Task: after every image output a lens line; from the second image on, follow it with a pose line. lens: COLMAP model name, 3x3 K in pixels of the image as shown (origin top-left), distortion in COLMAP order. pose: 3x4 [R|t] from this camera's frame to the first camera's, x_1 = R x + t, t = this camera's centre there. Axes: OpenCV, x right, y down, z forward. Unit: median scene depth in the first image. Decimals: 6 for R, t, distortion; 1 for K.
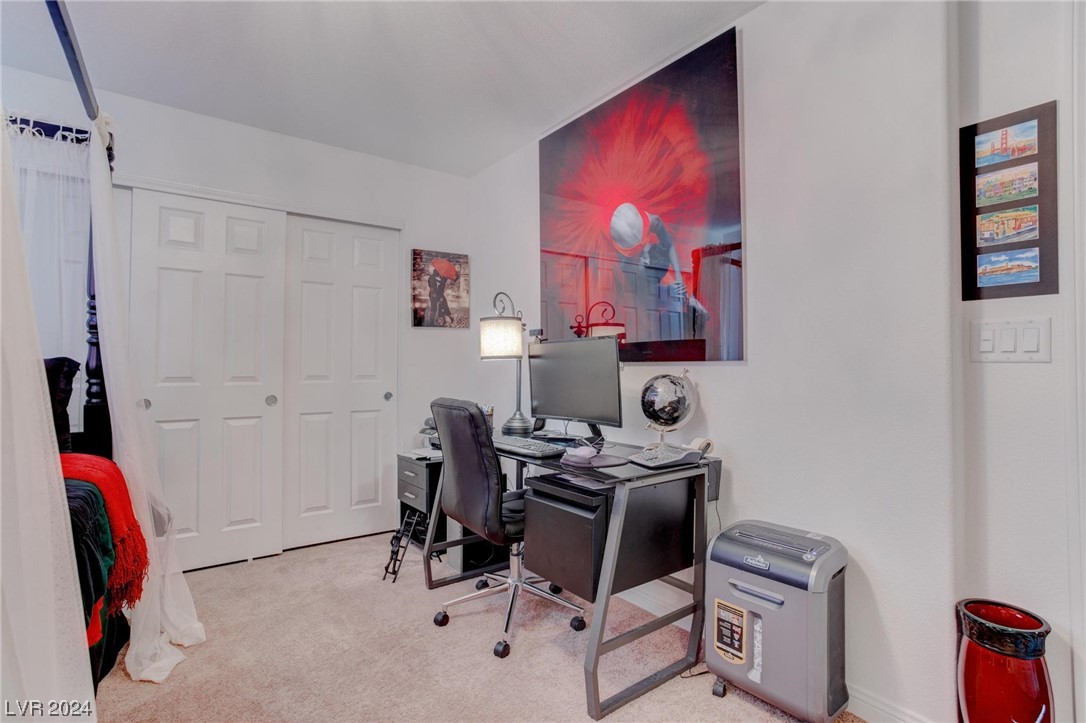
lens RADIAL K [[525.8, 0, 543.0], [0, 525.8, 362.6], [0, 0, 1]] dist [-0.046558, 0.023829]
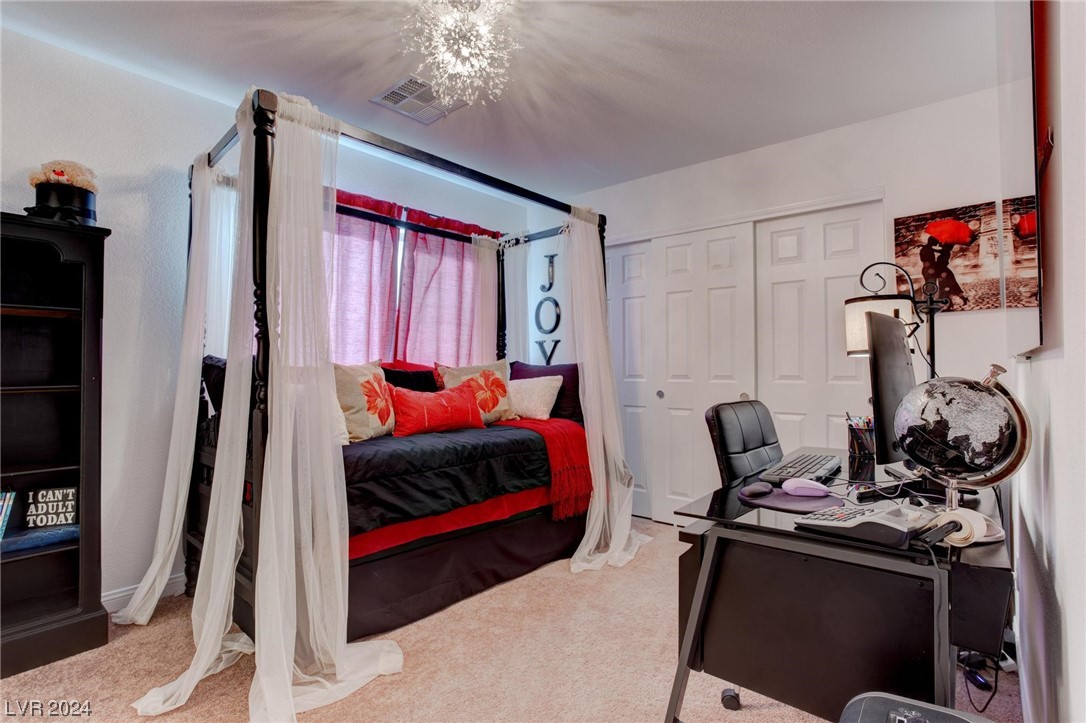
lens RADIAL K [[525.8, 0, 542.5], [0, 525.8, 360.0], [0, 0, 1]] dist [-0.046558, 0.023829]
pose [[0.225197, -0.016062, -0.974181, 0.388349], [0.010254, 0.999848, -0.014114, 0.004146], [0.974259, -0.006811, 0.225327, 0.289819]]
